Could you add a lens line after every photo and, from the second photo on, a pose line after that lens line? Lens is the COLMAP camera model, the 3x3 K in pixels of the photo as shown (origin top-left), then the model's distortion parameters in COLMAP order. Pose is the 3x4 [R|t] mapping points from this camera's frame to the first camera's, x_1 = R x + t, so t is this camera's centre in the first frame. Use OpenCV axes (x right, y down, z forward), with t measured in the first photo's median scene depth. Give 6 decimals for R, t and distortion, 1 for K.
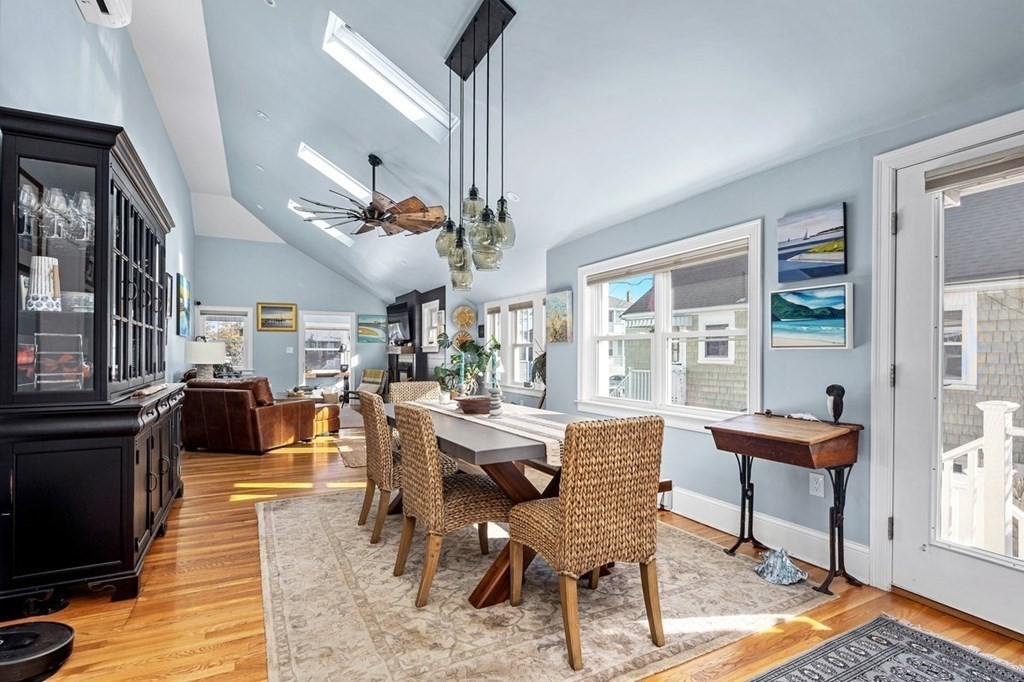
lens RADIAL K [[507.5, 0, 513.4], [0, 507.5, 349.2], [0, 0, 1]] dist [-0.000768, -0.002114]
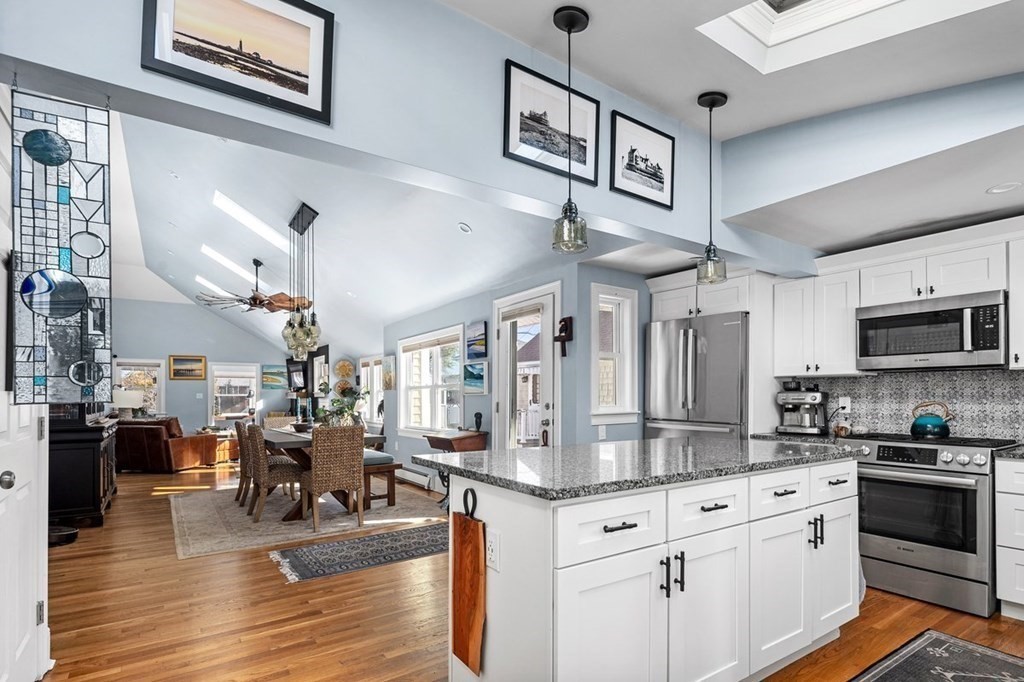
lens RADIAL K [[507.5, 0, 513.9], [0, 507.5, 393.4], [0, 0, 1]] dist [-0.000768, -0.002114]
pose [[0.991766, -0.005952, 0.127923, 0.206282], [0.005768, 0.999982, 0.001812, -0.003269], [-0.127931, -0.001059, 0.991782, -0.406023]]
